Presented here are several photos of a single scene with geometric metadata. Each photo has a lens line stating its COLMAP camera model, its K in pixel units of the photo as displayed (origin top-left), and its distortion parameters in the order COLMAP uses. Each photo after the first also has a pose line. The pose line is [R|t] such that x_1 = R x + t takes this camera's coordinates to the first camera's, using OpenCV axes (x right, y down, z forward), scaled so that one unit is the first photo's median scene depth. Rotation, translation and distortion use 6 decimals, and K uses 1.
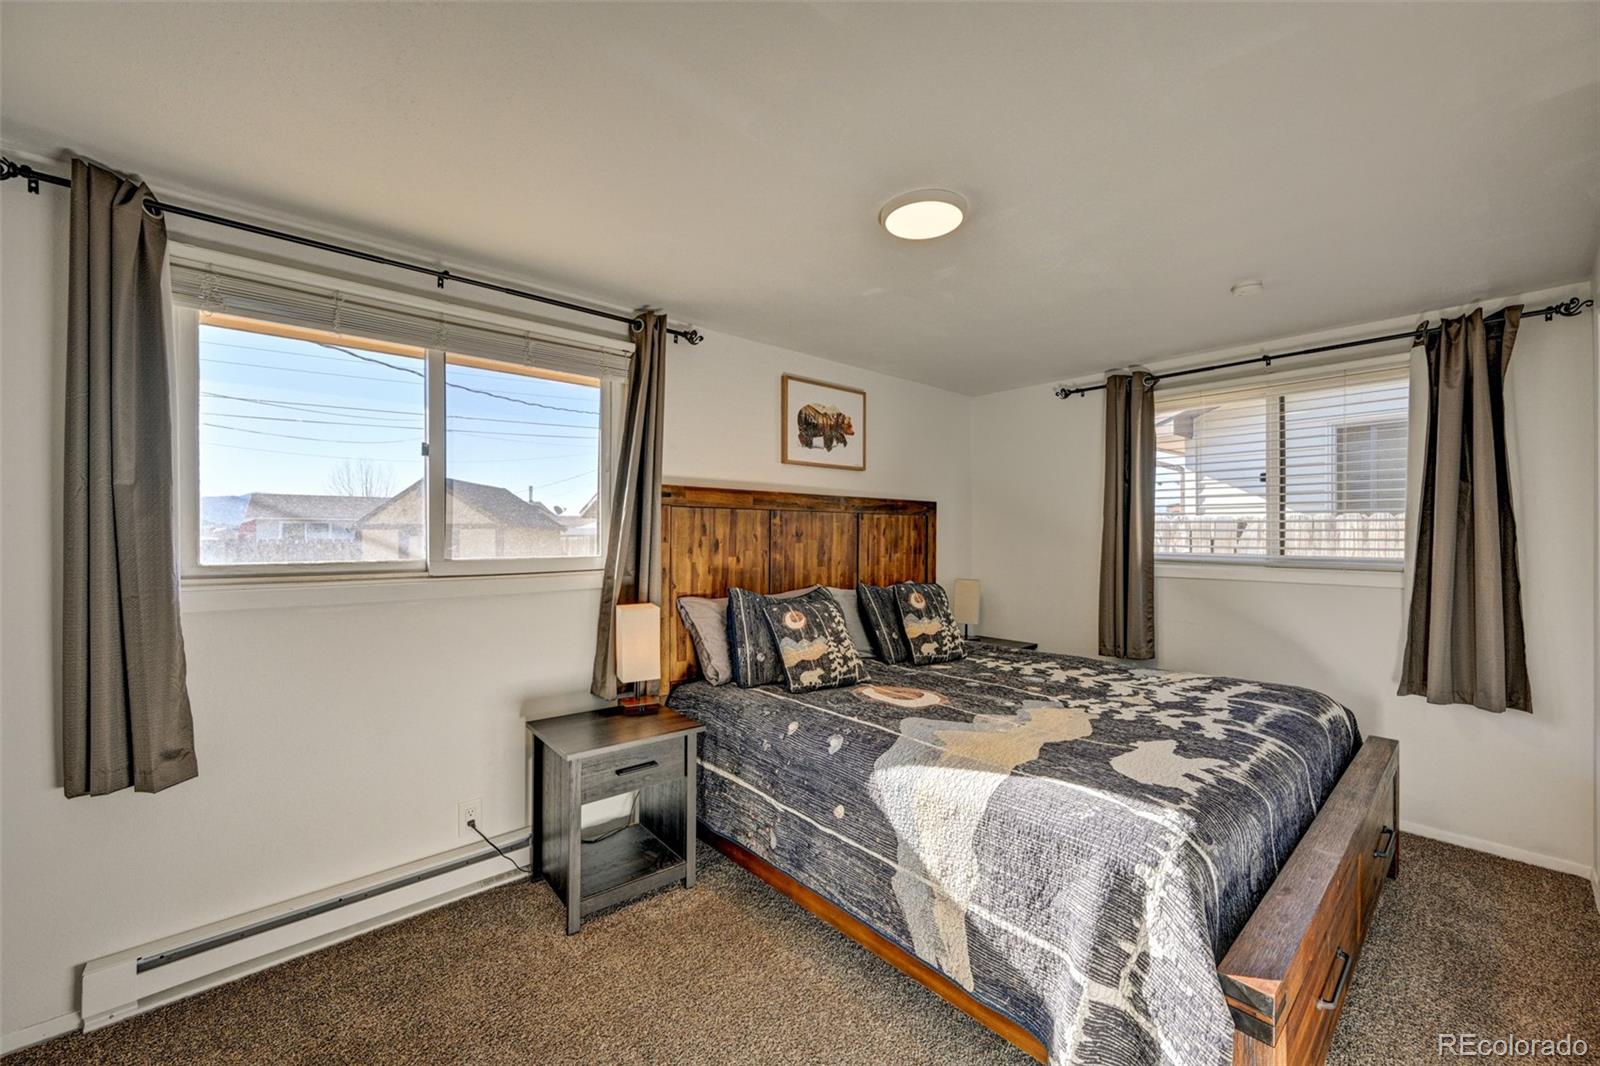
lens RADIAL K [[631.1, 0, 811.0], [0, 631.1, 533.9], [0, 0, 1]] dist [-0.002258, 0.001073]
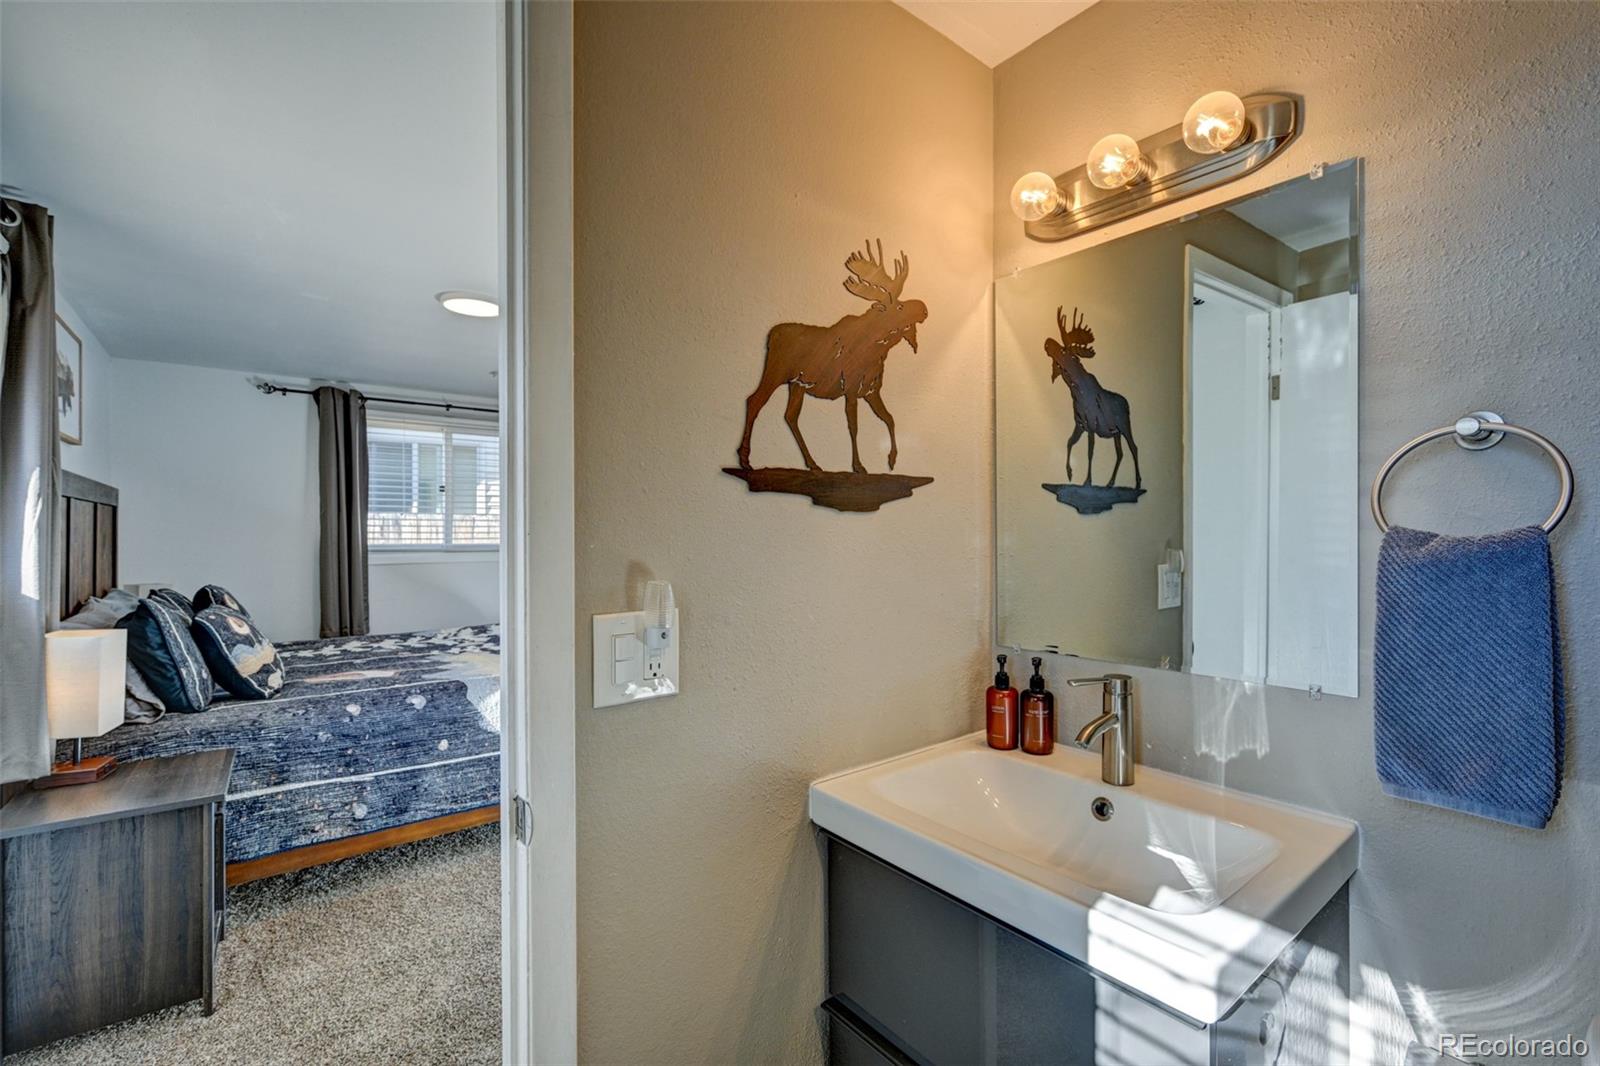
lens RADIAL K [[706.1, 0, 799.2], [0, 706.1, 538.1], [0, 0, 1]] dist [0.000869, -0.000106]
pose [[0.062163, -0.015548, 0.997945, -1.107214], [-0.002032, 0.999875, 0.015705, -0.008054], [-0.998064, -0.003004, 0.062124, 0.147931]]
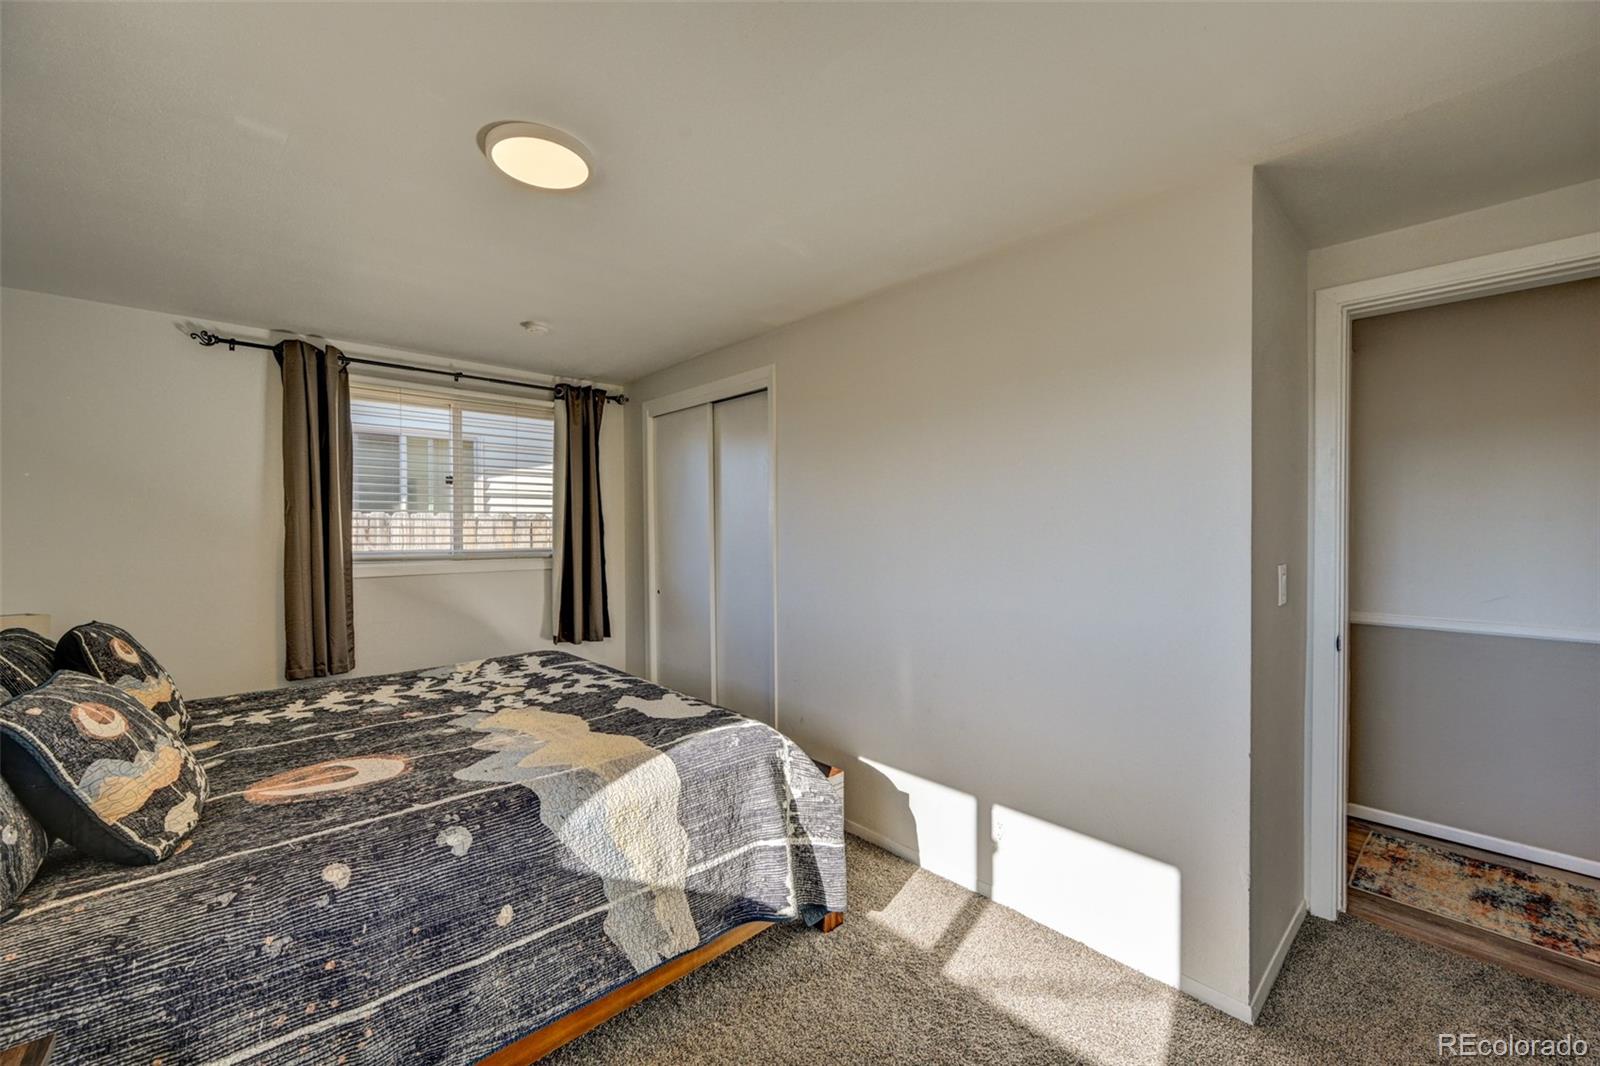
lens RADIAL K [[631.1, 0, 798.2], [0, 631.1, 537.4], [0, 0, 1]] dist [-0.002258, 0.001073]
pose [[-0.012703, -0.015139, 0.999805, -0.555990], [0.003546, 0.999878, 0.015185, -0.004539], [-0.999913, 0.003739, -0.012648, 0.548415]]
